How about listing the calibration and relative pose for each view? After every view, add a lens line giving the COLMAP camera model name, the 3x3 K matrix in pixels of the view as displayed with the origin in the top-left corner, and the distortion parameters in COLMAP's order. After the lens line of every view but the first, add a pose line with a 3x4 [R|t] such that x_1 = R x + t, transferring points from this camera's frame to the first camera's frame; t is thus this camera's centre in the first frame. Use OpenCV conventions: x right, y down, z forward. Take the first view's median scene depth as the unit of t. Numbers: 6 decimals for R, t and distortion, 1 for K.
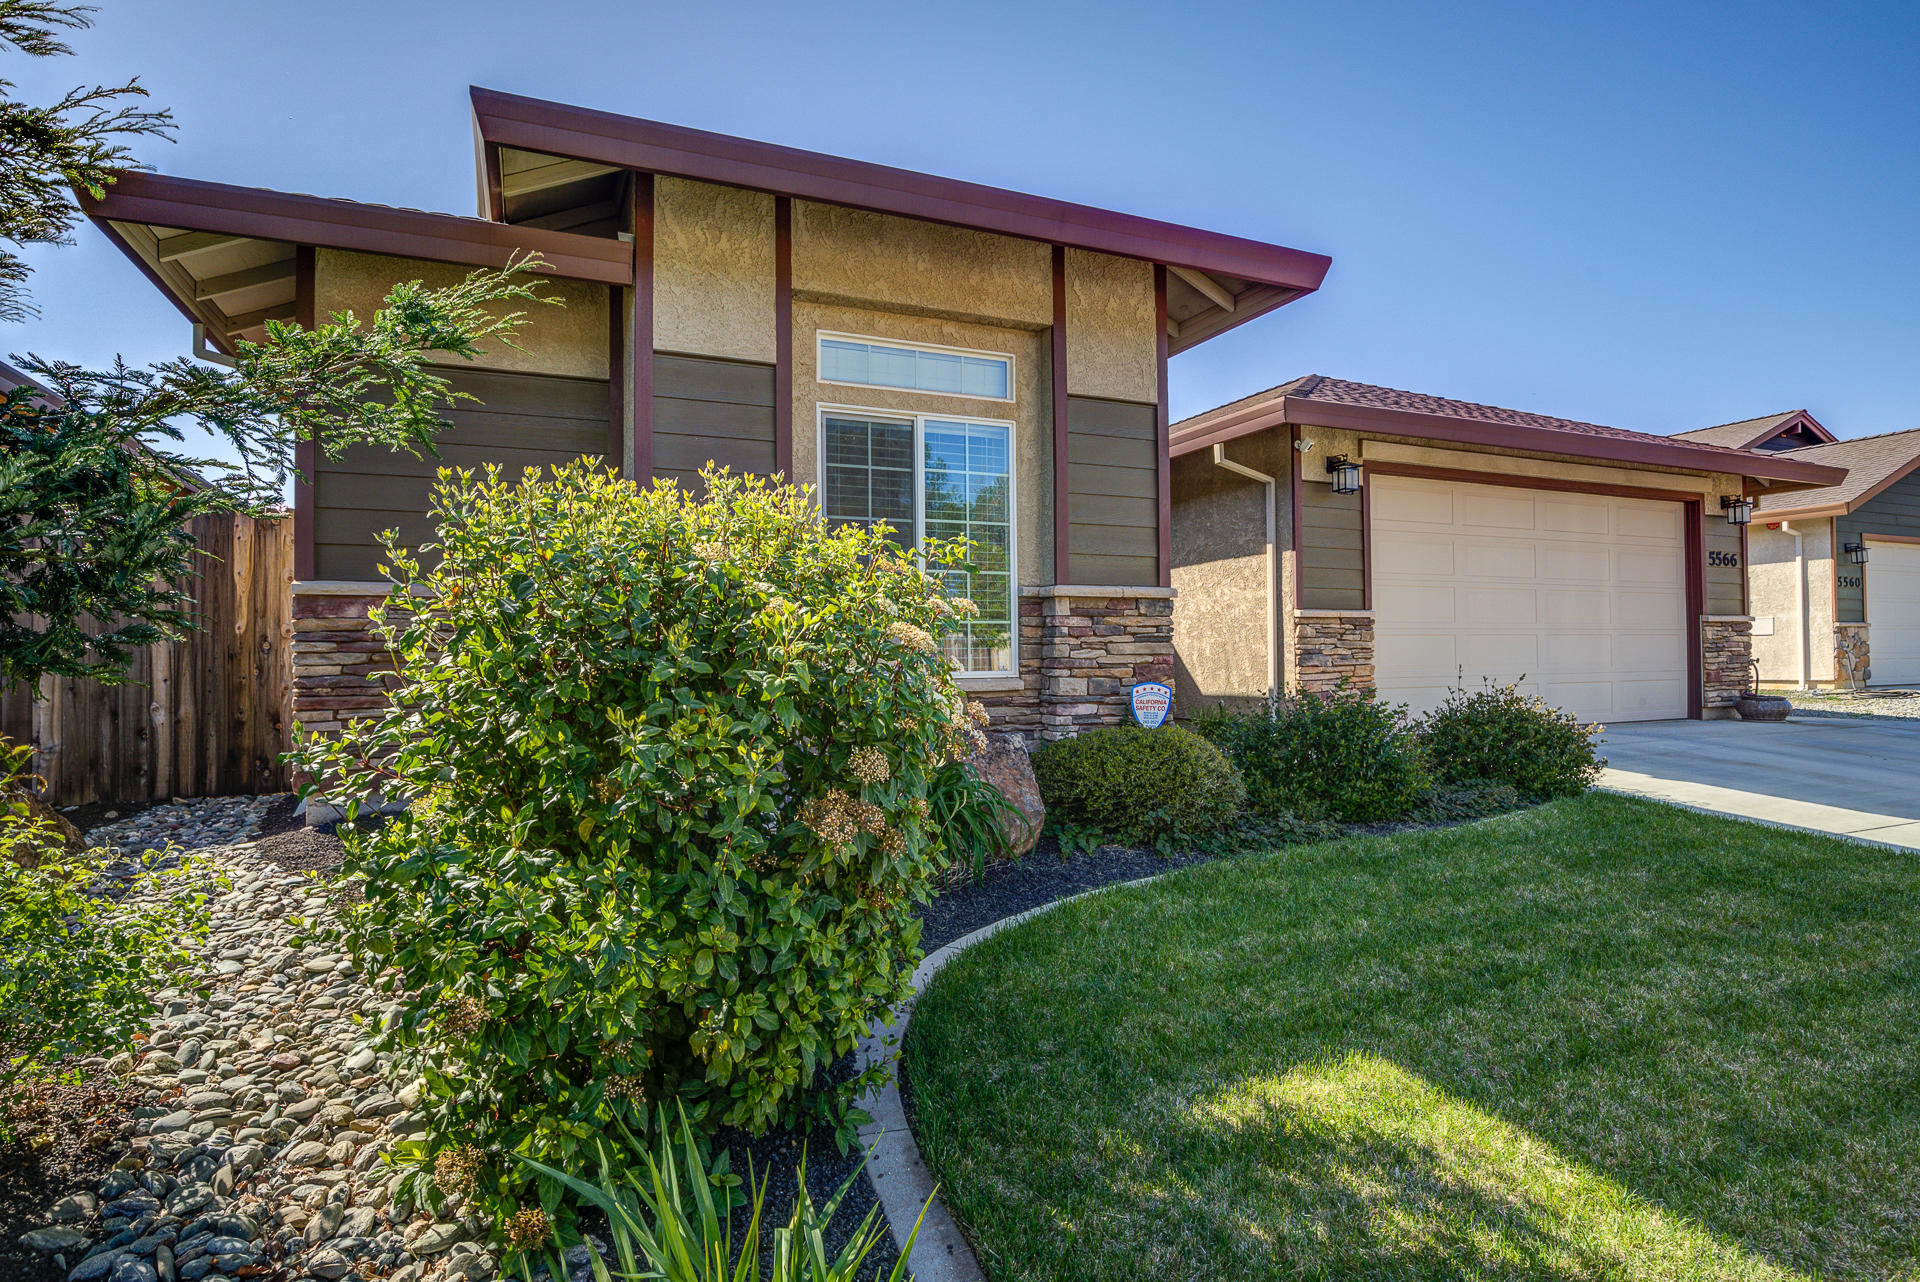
lens RADIAL K [[1010.0, 0, 960.0], [0, 1010.0, 641.0], [0, 0, 1]] dist [0.001853, 0.000179]
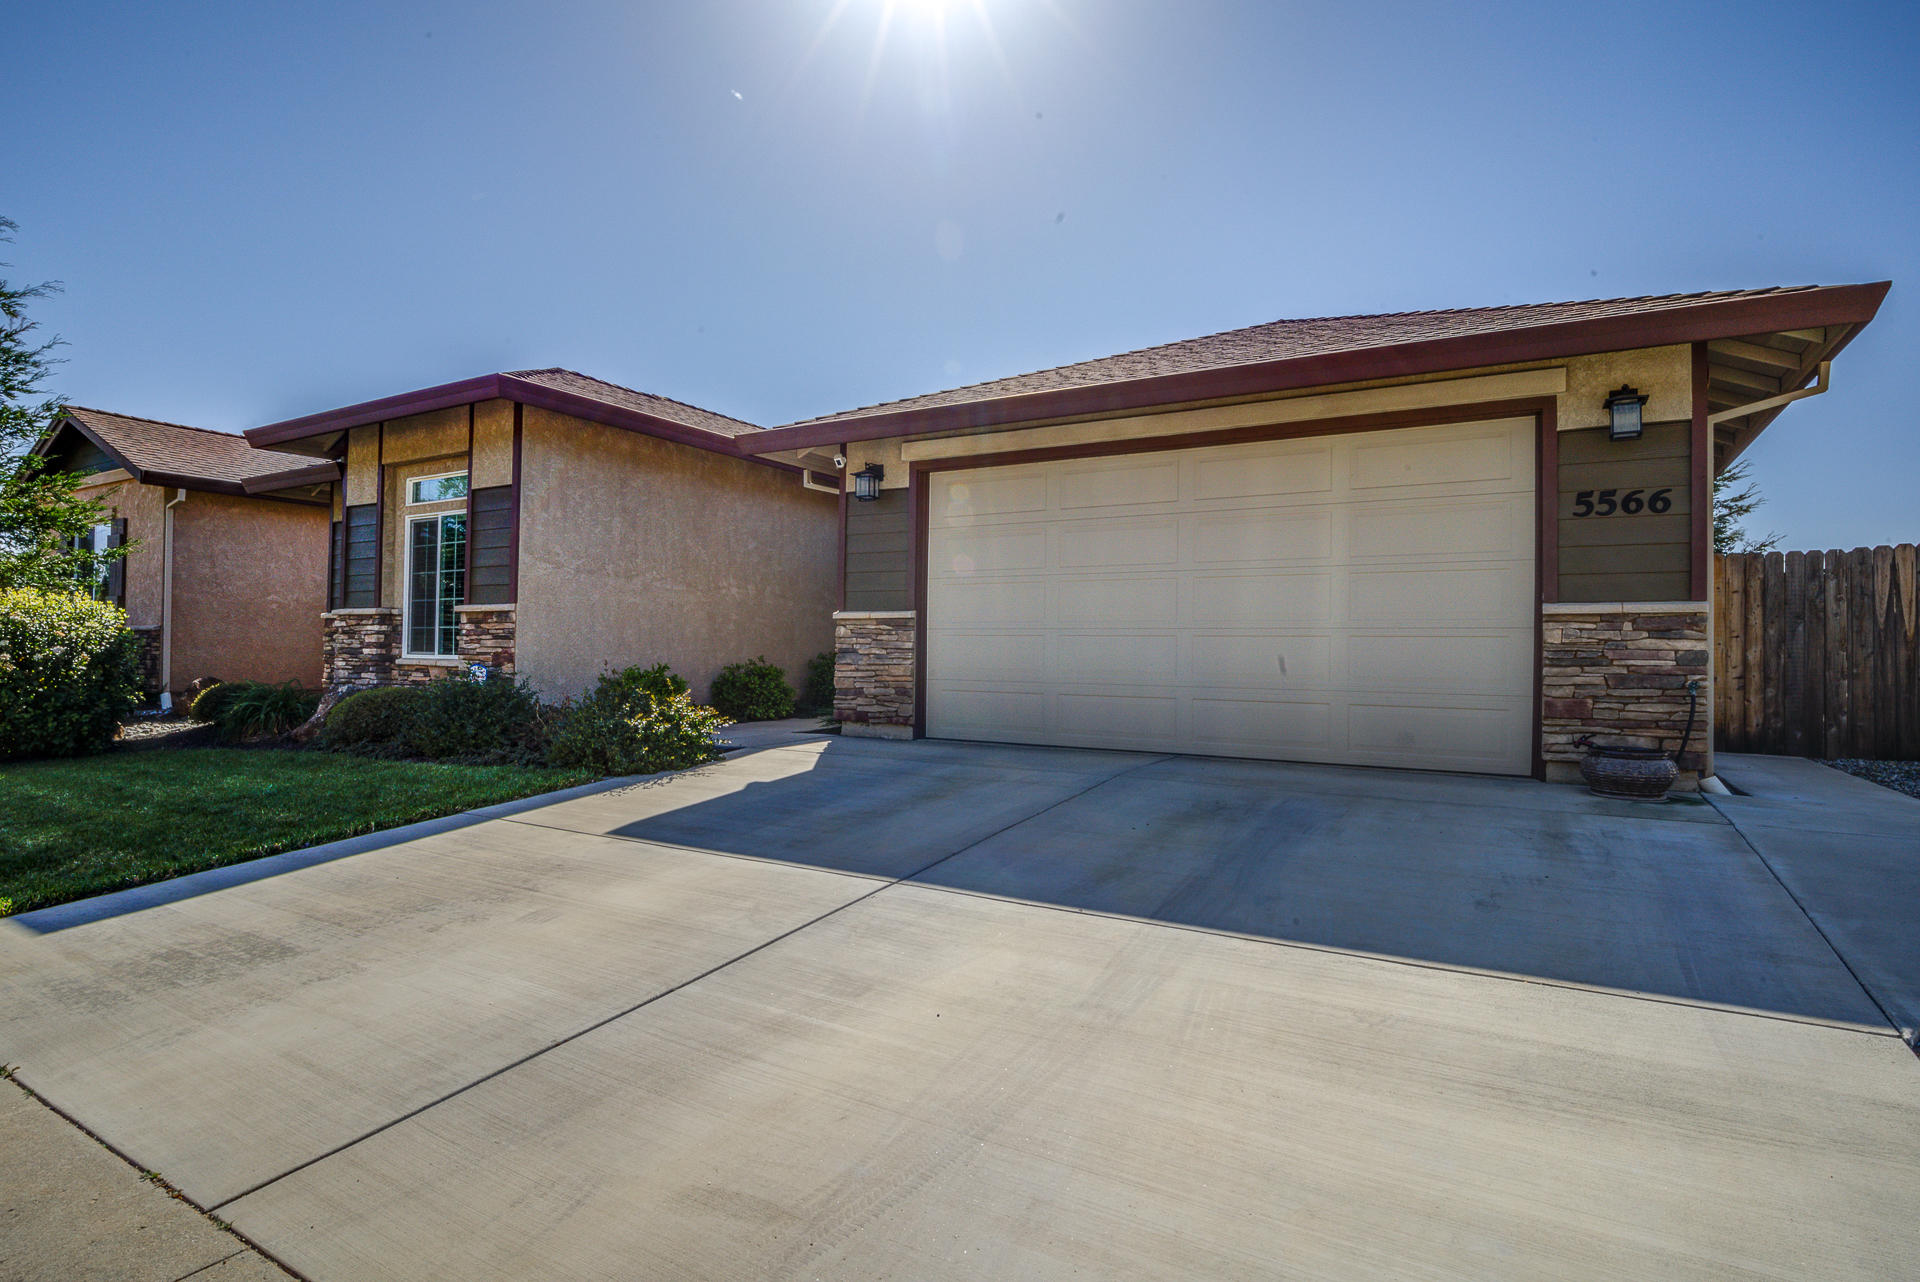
lens RADIAL K [[958.1, 0, 962.3], [0, 958.1, 654.3], [0, 0, 1]] dist [-0.005500, 0.000098]
pose [[0.571410, 0.018442, -0.820457, 1.825334], [-0.006693, 0.999819, 0.017813, -0.006978], [0.820637, -0.004687, 0.571430, 0.743138]]
